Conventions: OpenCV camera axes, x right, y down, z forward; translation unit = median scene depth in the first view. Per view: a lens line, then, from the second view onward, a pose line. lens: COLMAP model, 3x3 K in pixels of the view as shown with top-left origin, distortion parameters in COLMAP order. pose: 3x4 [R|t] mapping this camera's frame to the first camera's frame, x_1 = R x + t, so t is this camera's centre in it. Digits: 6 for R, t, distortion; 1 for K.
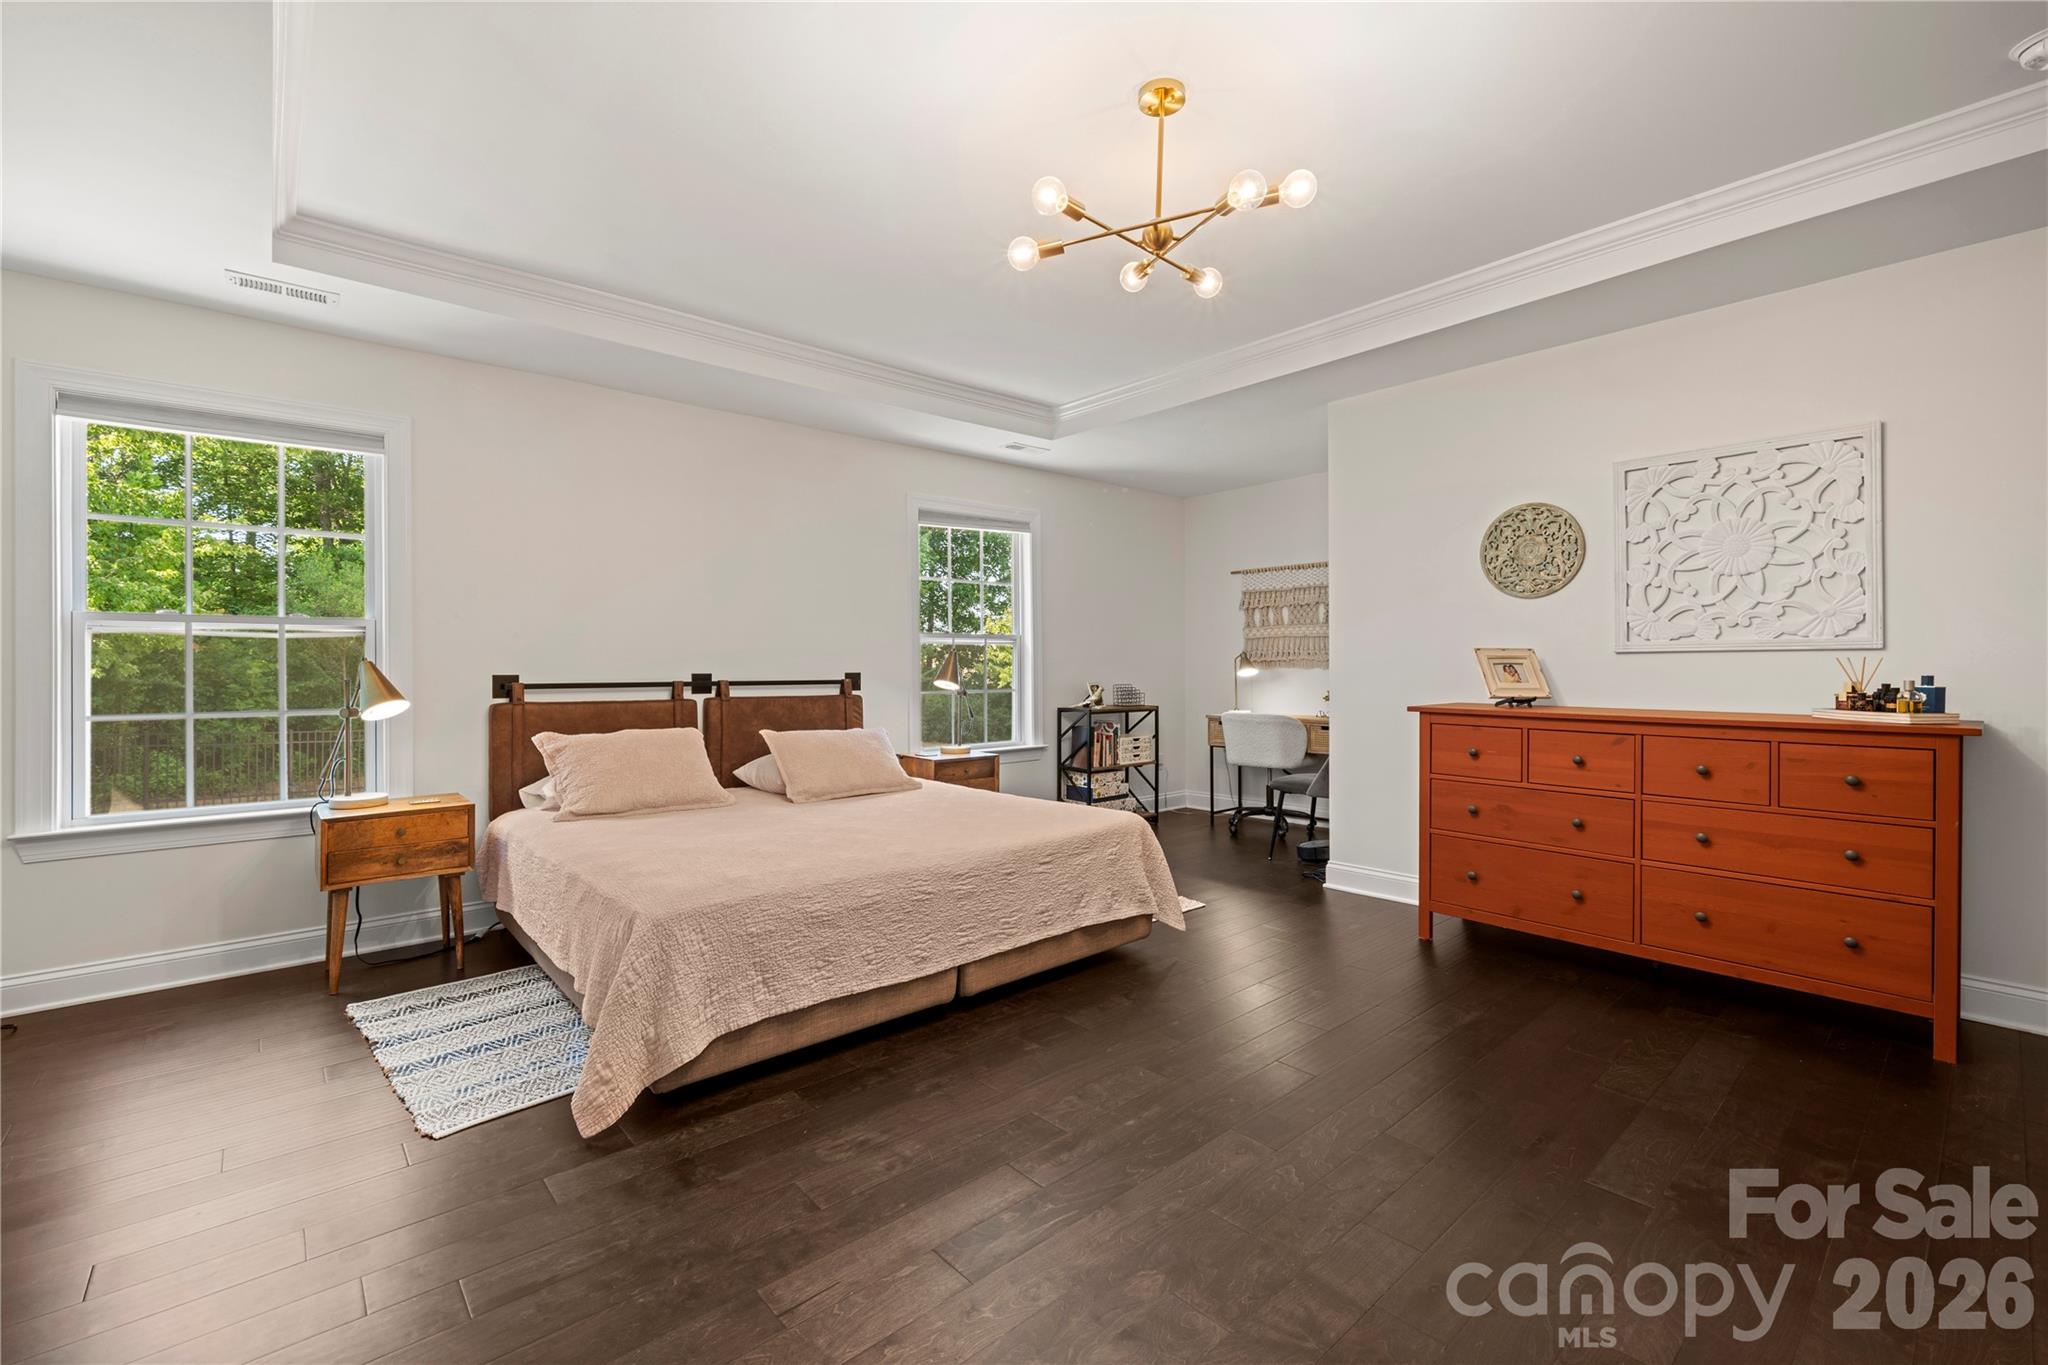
lens RADIAL K [[868.9, 0, 1026.7], [0, 868.9, 666.2], [0, 0, 1]] dist [0.002423, 0.001003]
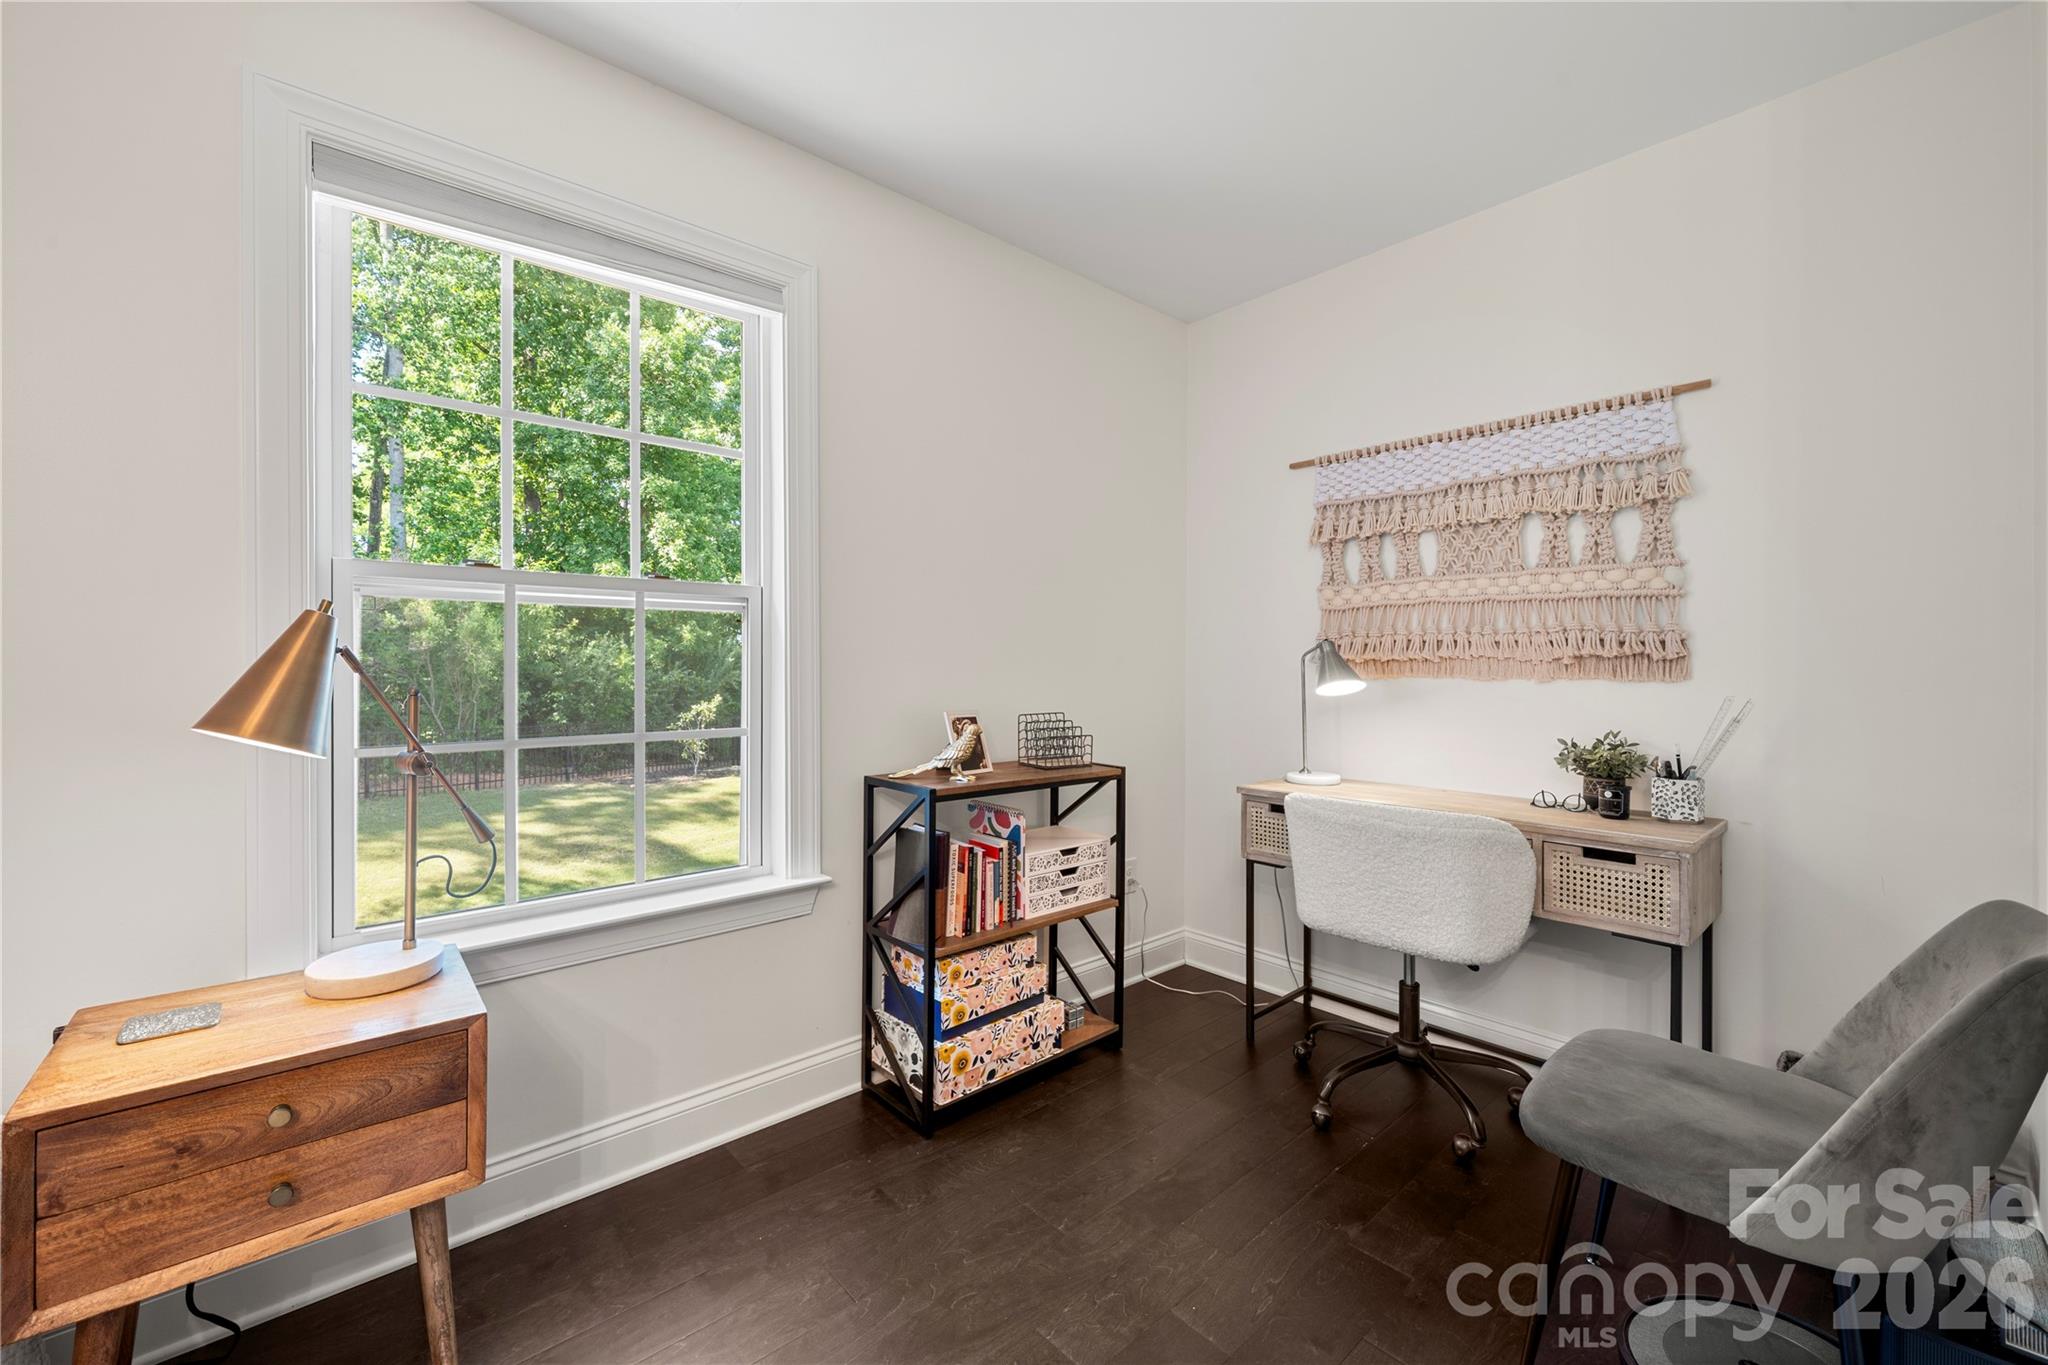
lens RADIAL K [[807.5, 0, 1011.2], [0, 807.5, 669.2], [0, 0, 1]] dist [-0.003207, -0.000472]
pose [[0.999901, 0.007784, -0.011711, 0.106785], [-0.007746, 0.999965, 0.003291, -0.001630], [0.011736, -0.003200, 0.999926, 0.647741]]
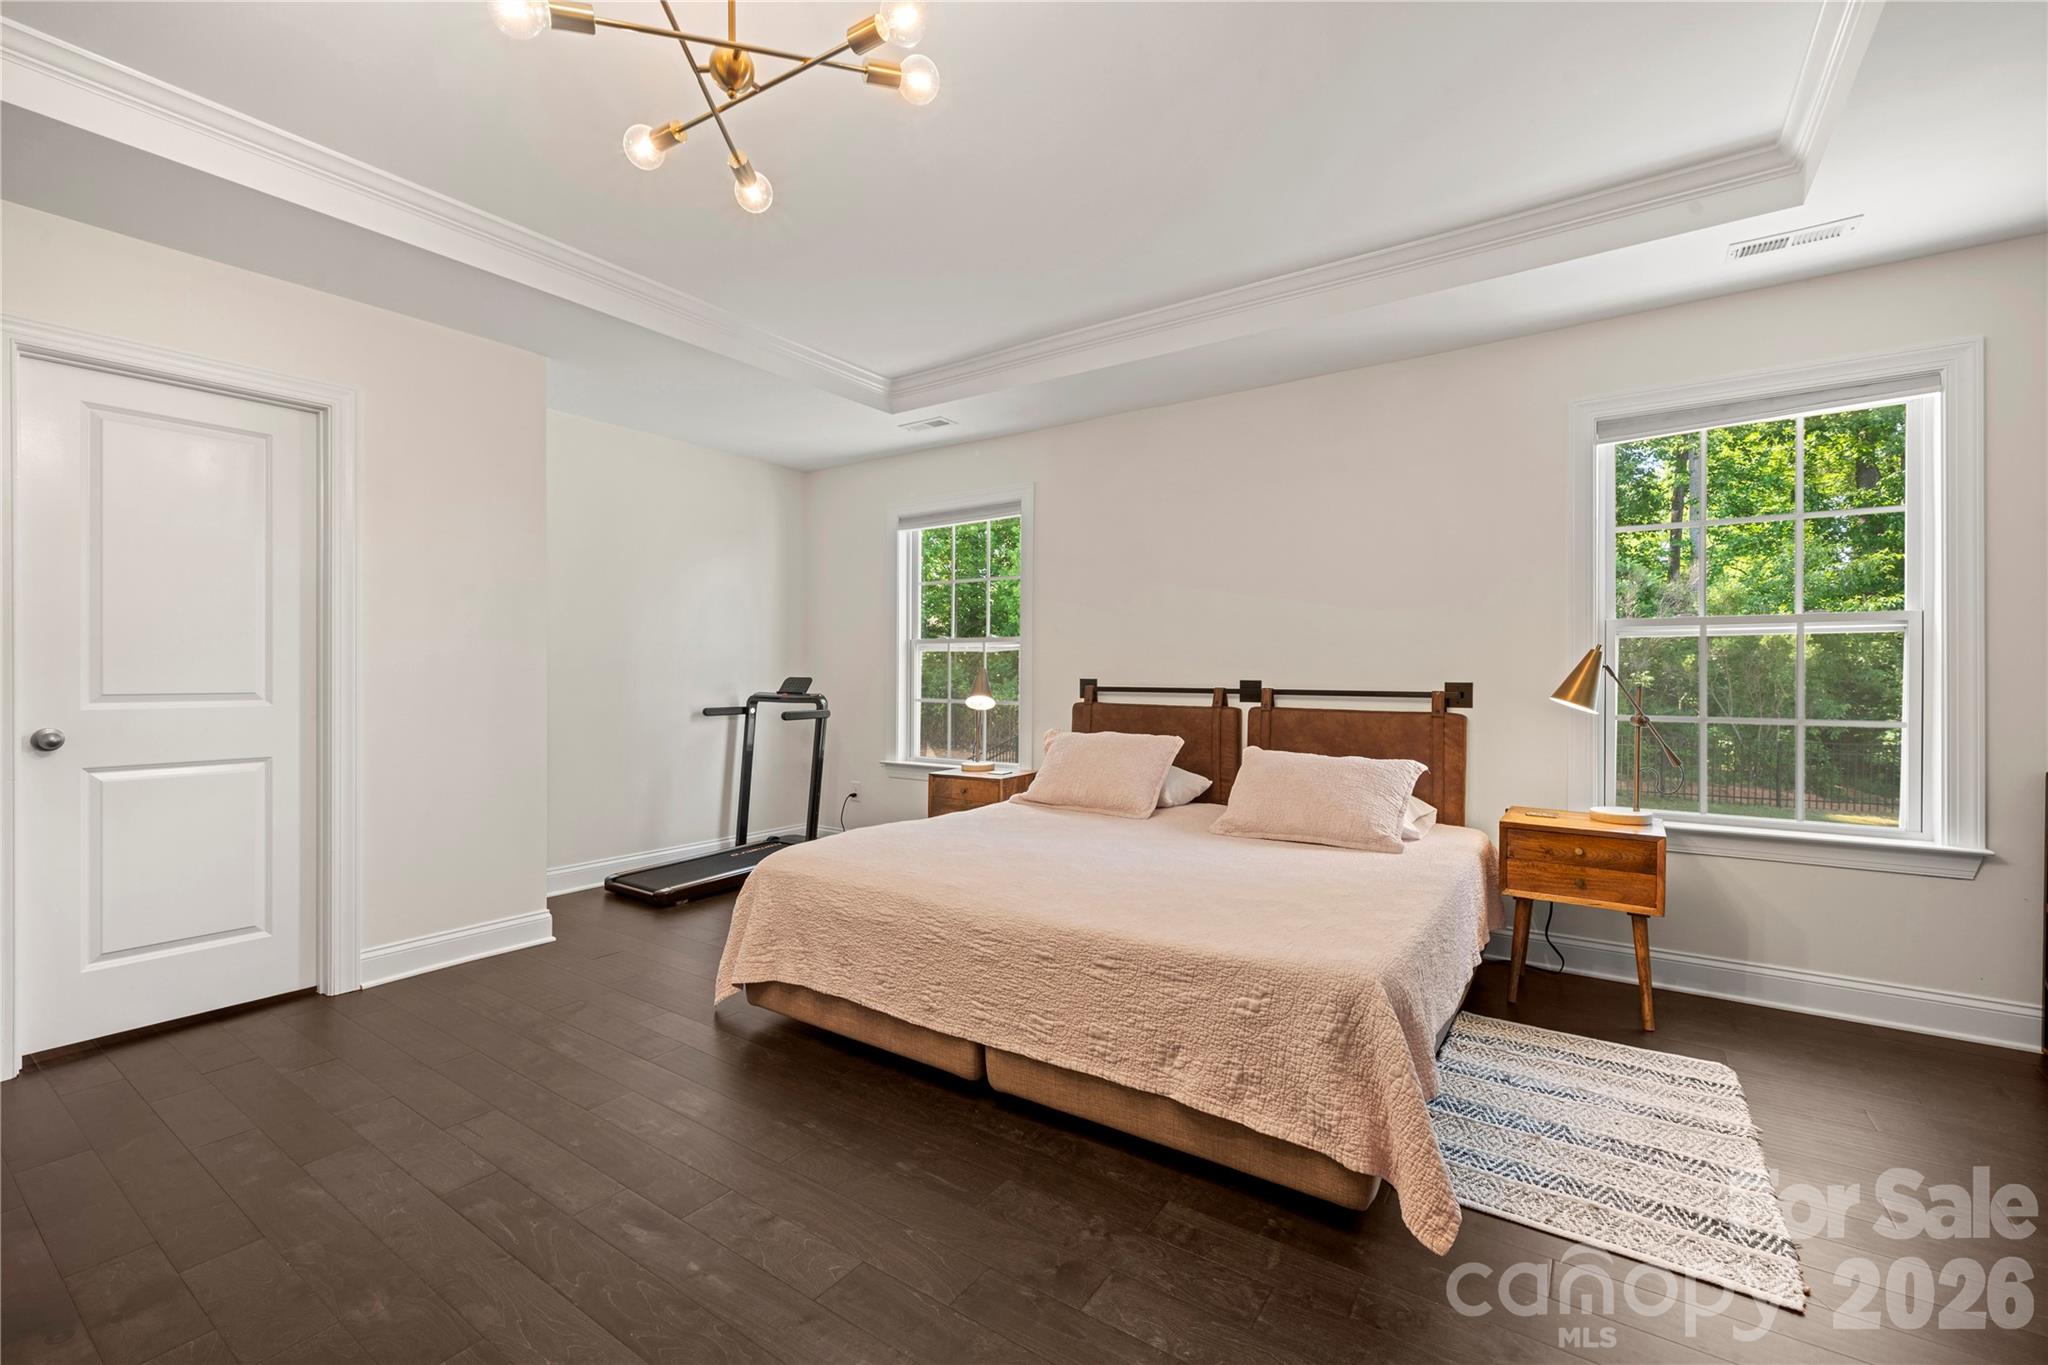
lens RADIAL K [[868.9, 0, 1018.0], [0, 868.9, 678.3], [0, 0, 1]] dist [0.002423, 0.001003]
pose [[0.236822, 0.012167, -0.971477, 0.342057], [-0.002335, 0.999926, 0.011954, -0.003049], [0.971550, -0.000562, 0.236833, 0.402058]]
